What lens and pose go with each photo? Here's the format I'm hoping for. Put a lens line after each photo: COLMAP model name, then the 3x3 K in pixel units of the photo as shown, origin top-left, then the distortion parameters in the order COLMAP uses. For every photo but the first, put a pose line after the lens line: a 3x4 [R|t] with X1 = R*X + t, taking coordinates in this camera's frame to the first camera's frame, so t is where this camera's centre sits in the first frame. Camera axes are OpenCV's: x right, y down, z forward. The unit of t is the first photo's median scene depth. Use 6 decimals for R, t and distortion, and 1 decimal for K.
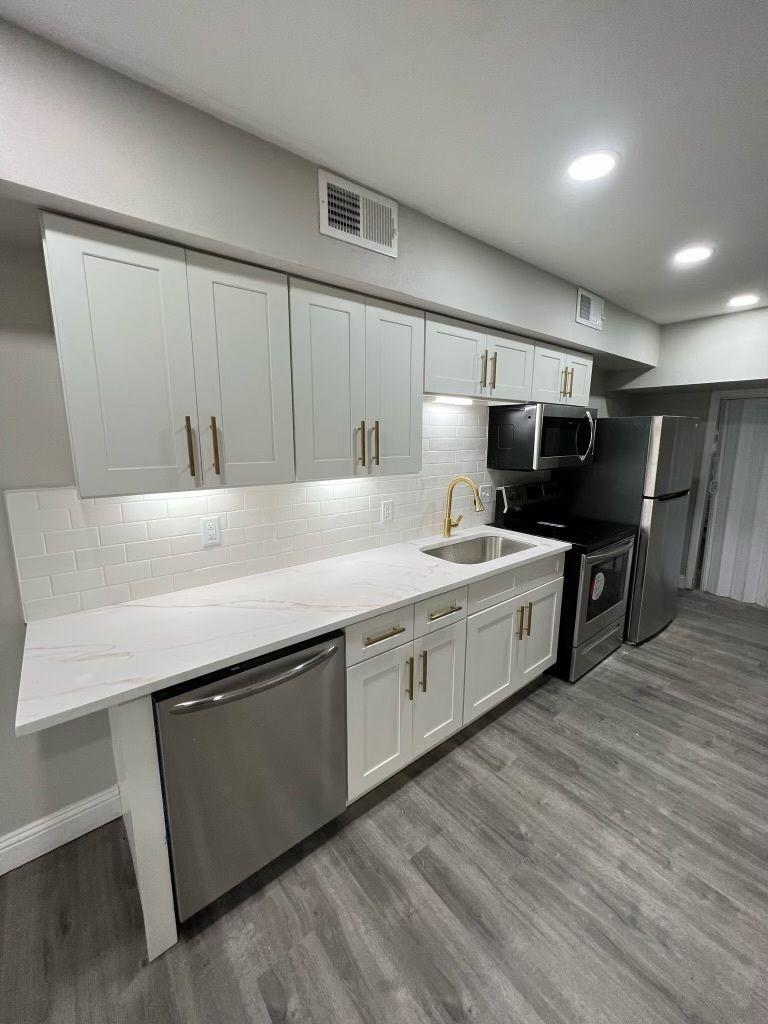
lens RADIAL K [[408.4, 0, 386.5], [0, 408.4, 509.6], [0, 0, 1]] dist [-0.000776, 0.000125]
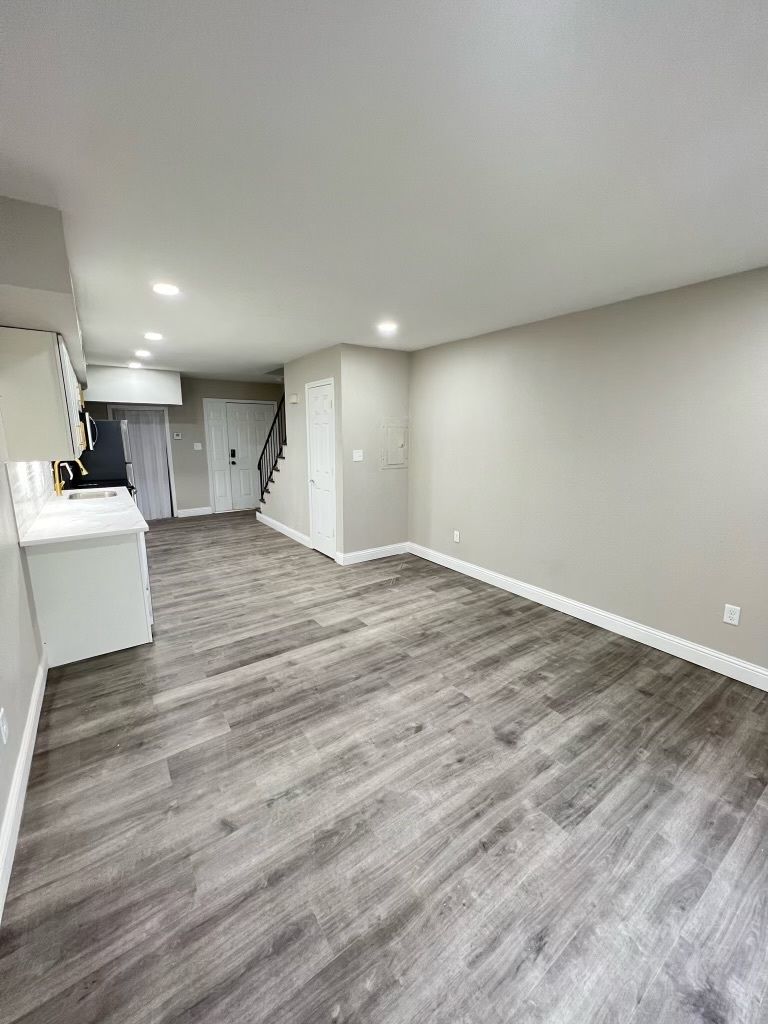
lens RADIAL K [[408.4, 0, 386.5], [0, 408.4, 509.6], [0, 0, 1]] dist [-0.000776, 0.000125]
pose [[0.068043, -0.191114, 0.979207, -1.775391], [0.179686, 0.967779, 0.176398, 0.091362], [-0.981368, 0.163947, 0.100192, -0.504347]]
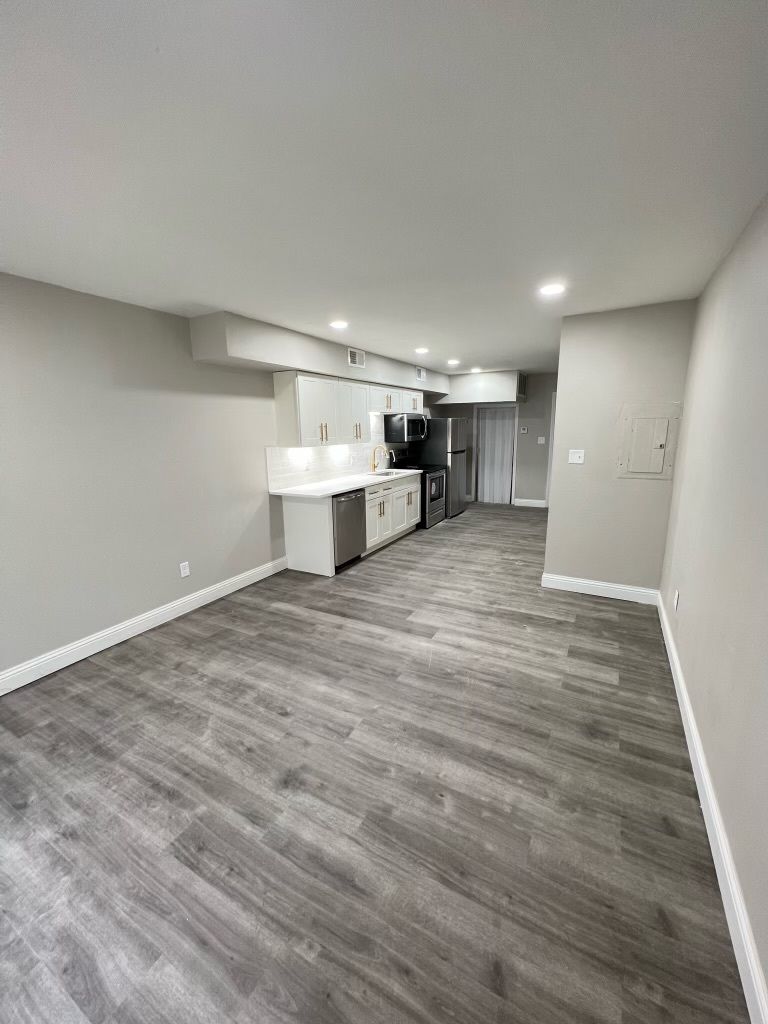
lens RADIAL K [[408.4, 0, 386.5], [0, 408.4, 509.6], [0, 0, 1]] dist [-0.000776, 0.000125]
pose [[0.926073, -0.091663, 0.366042, -0.884355], [0.085787, 0.995789, 0.032325, 0.287298], [-0.367464, 0.001467, 0.930037, -1.597038]]
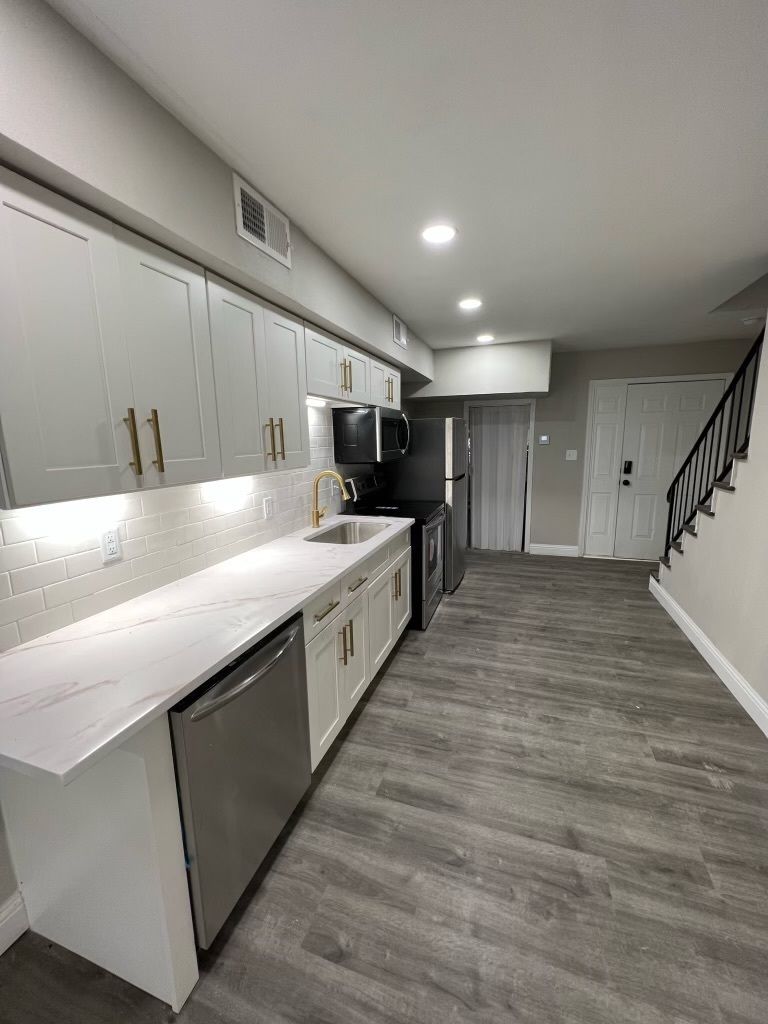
lens RADIAL K [[408.4, 0, 386.5], [0, 408.4, 509.6], [0, 0, 1]] dist [-0.000776, 0.000125]
pose [[0.847198, -0.109675, 0.519834, -0.344292], [0.116633, 0.992985, 0.019417, 0.028149], [-0.518317, 0.044180, 0.854046, -0.034185]]
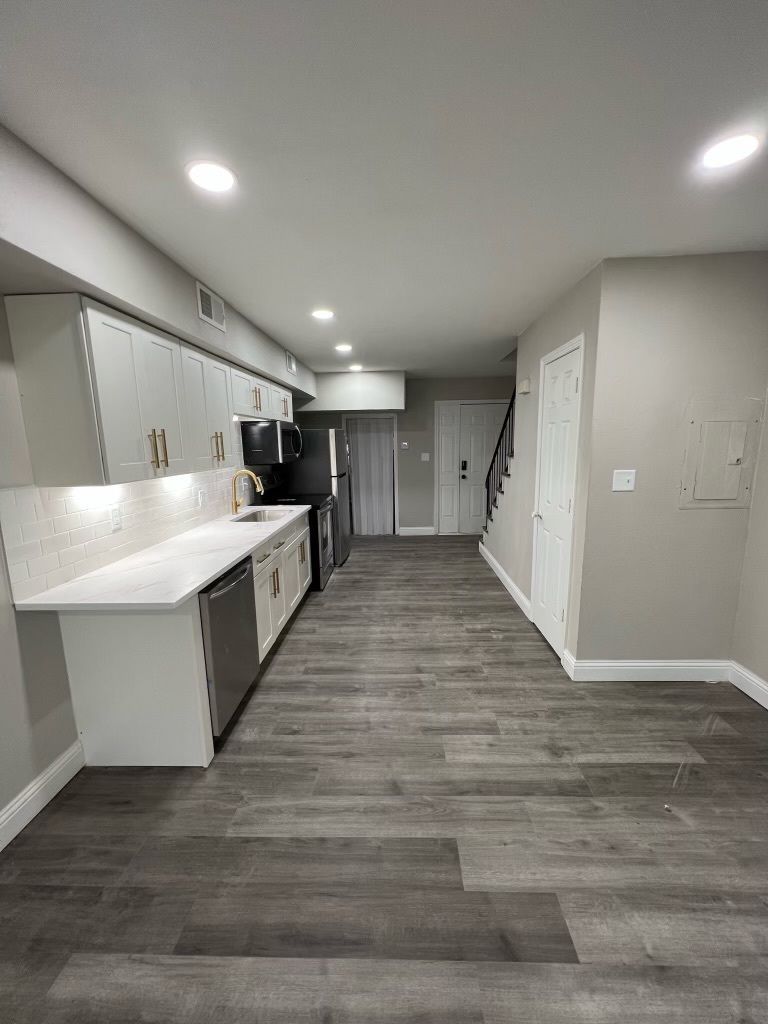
lens RADIAL K [[408.4, 0, 386.5], [0, 408.4, 509.6], [0, 0, 1]] dist [-0.000776, 0.000125]
pose [[0.656343, -0.140875, 0.741194, -0.746503], [0.158826, 0.986197, 0.046797, 0.092994], [-0.737556, 0.087006, 0.669658, -0.437087]]
